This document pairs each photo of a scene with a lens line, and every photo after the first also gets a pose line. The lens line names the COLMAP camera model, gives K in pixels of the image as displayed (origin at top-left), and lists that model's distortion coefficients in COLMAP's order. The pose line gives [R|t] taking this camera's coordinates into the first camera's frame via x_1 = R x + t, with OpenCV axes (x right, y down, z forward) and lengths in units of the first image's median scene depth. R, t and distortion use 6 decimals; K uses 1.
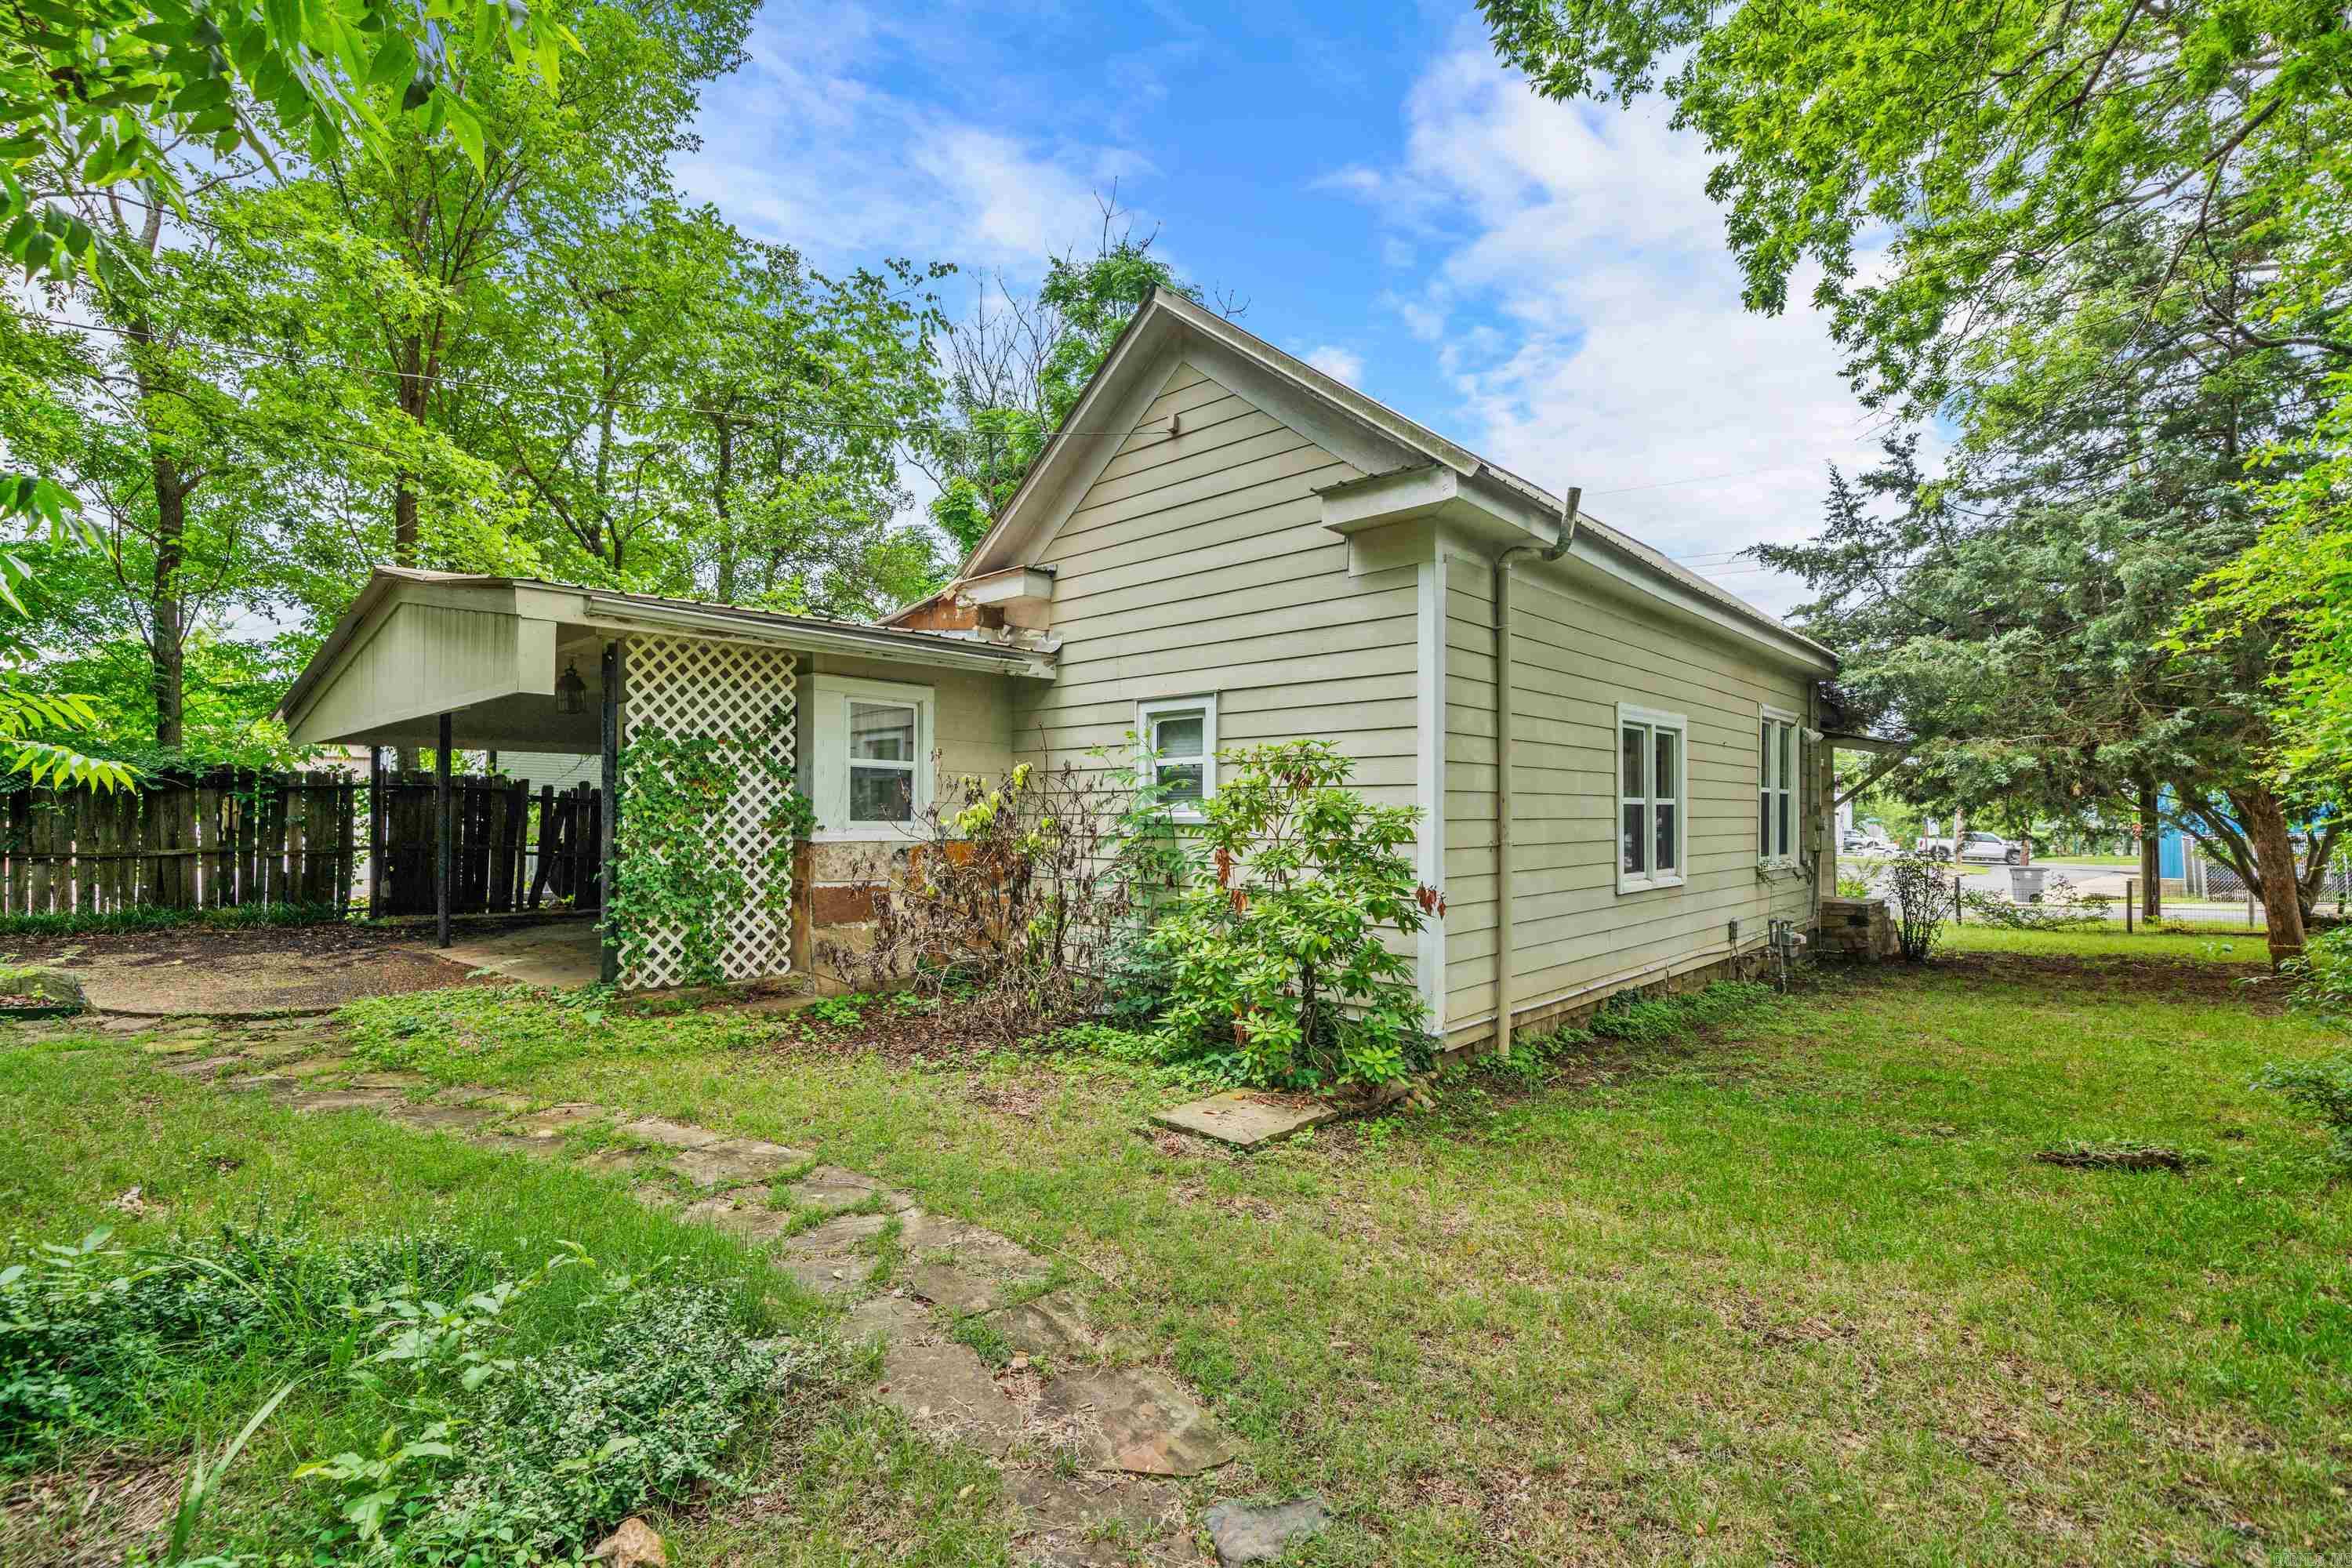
lens RADIAL K [[1061.0, 0, 1175.3], [0, 1061.0, 816.1], [0, 0, 1]] dist [0.000540, 0.000543]
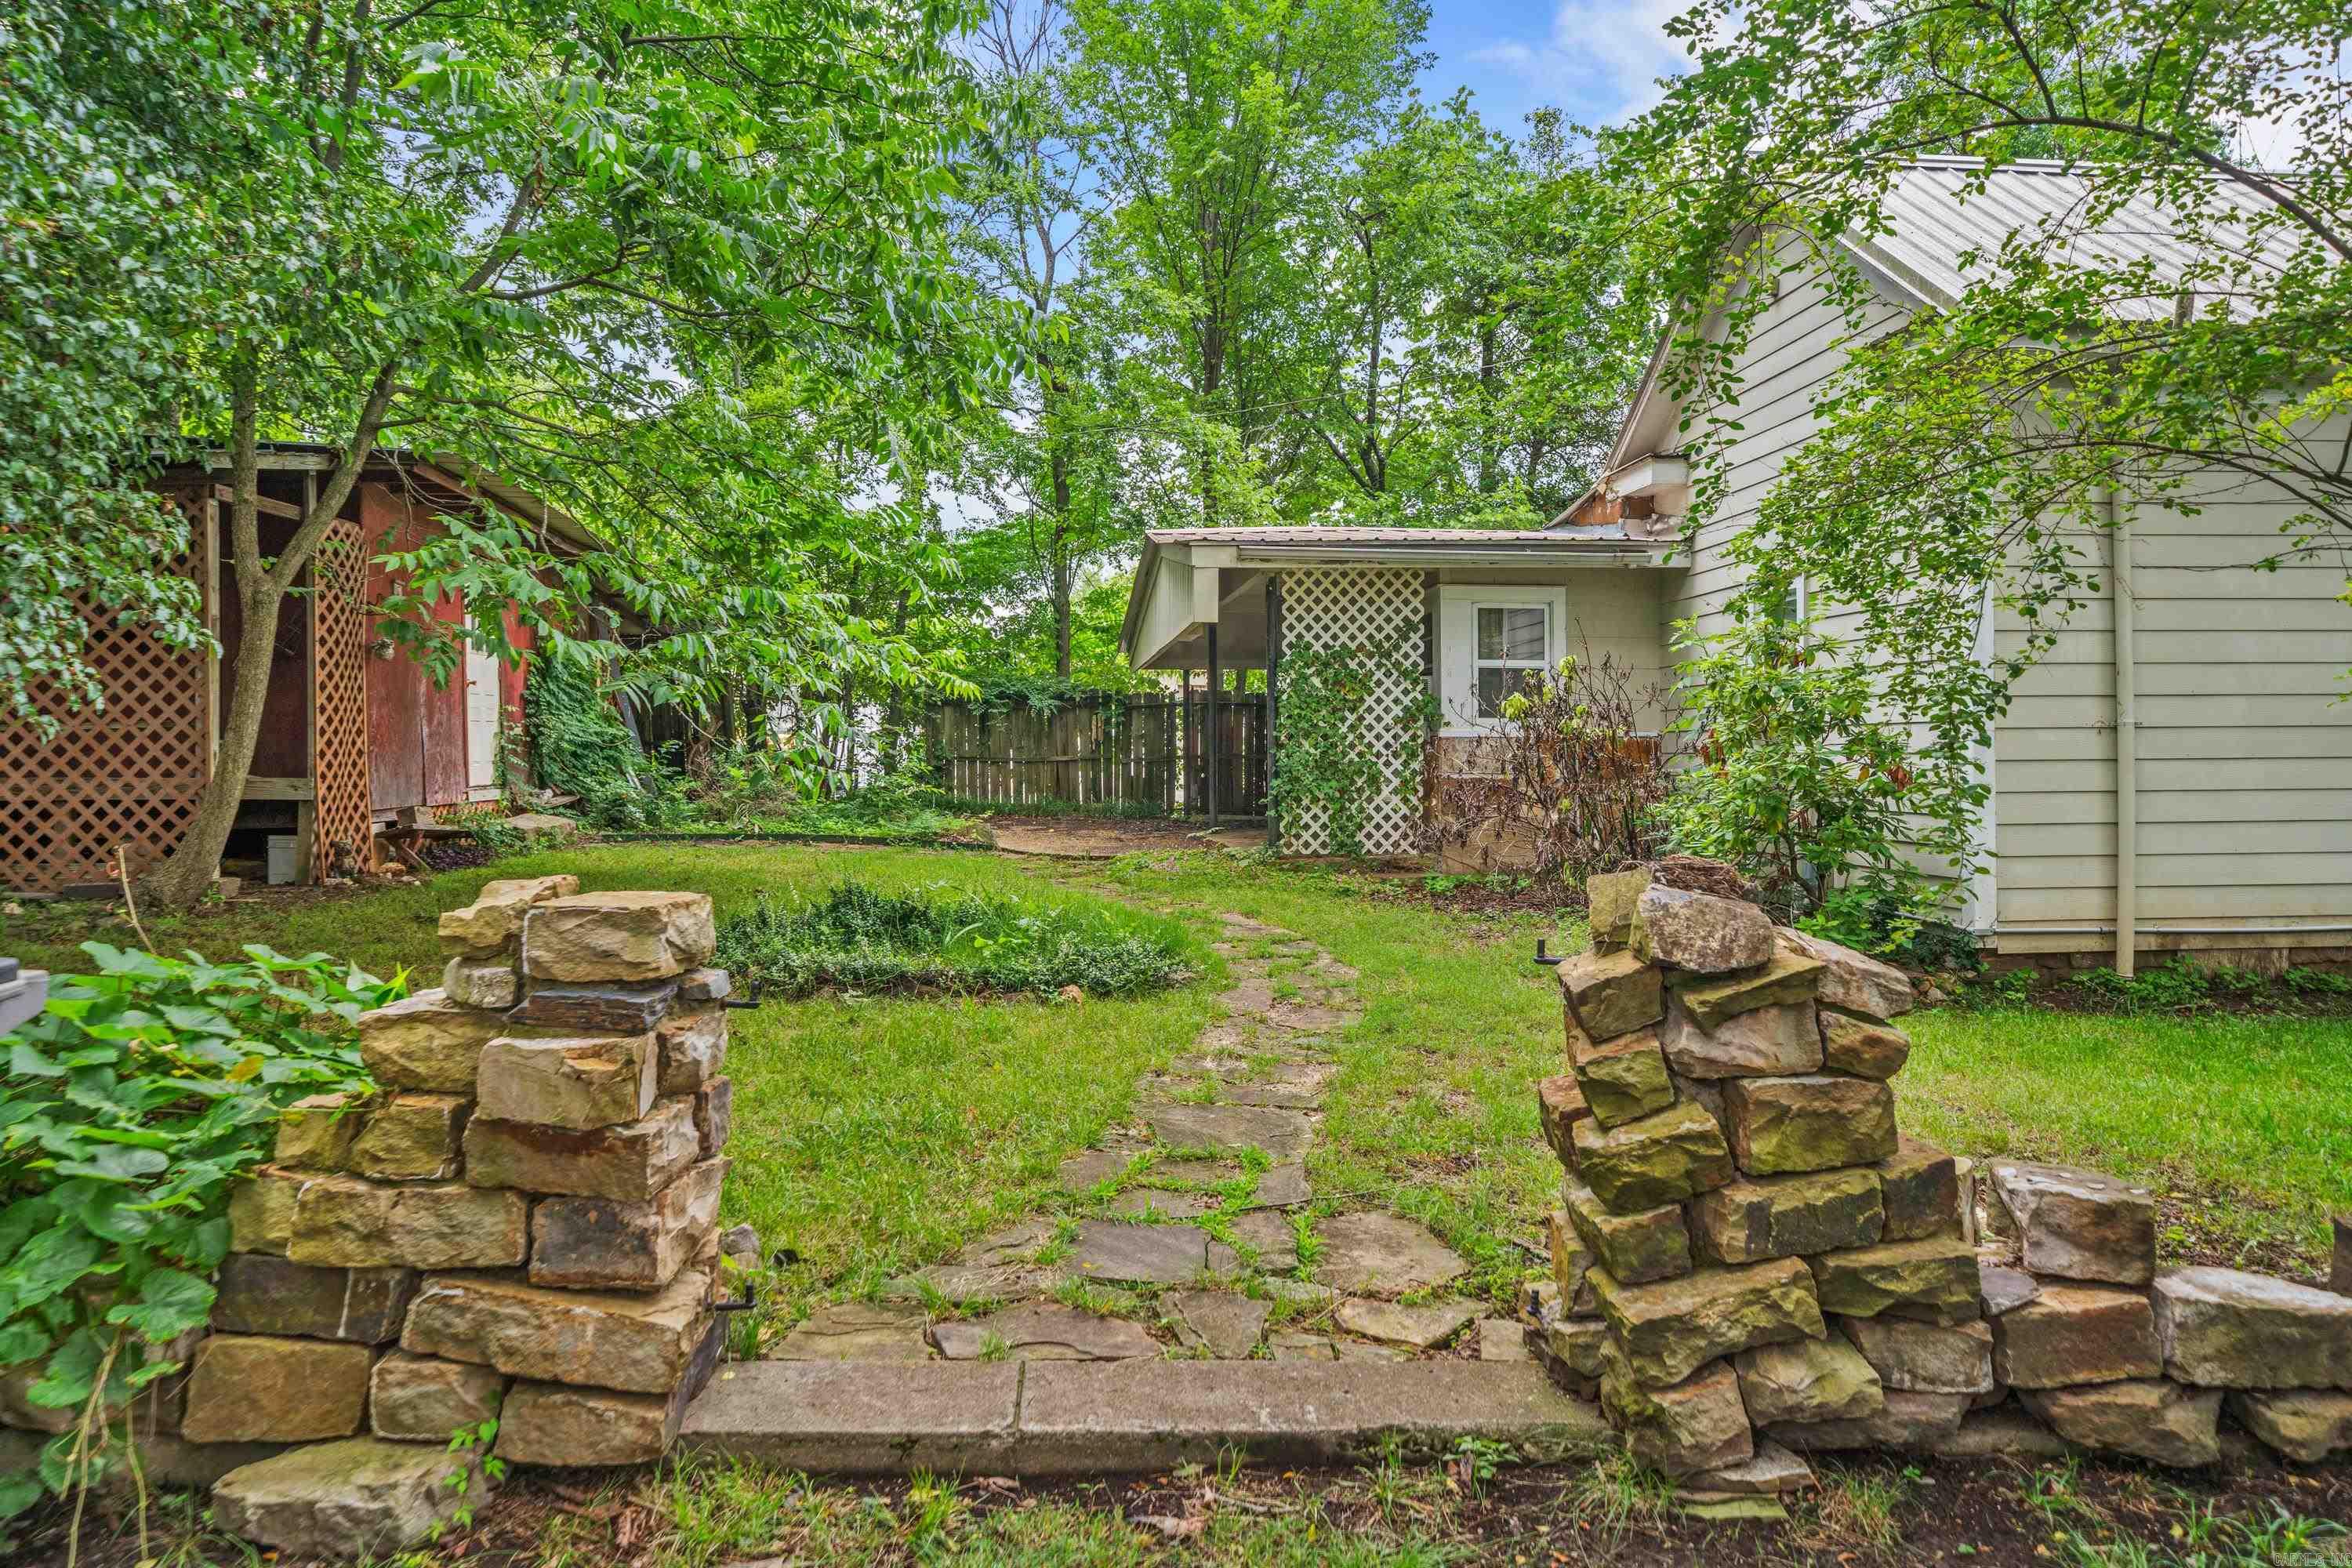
lens RADIAL K [[1434.4, 0, 1176.0], [0, 1434.4, 784.0], [0, 0, 1]] dist [0.004008, 0.000775]
pose [[0.749400, 0.010463, -0.662035, 0.463723], [0.005965, 0.999728, 0.022552, 0.039745], [0.662091, -0.020850, 0.749134, -0.322385]]
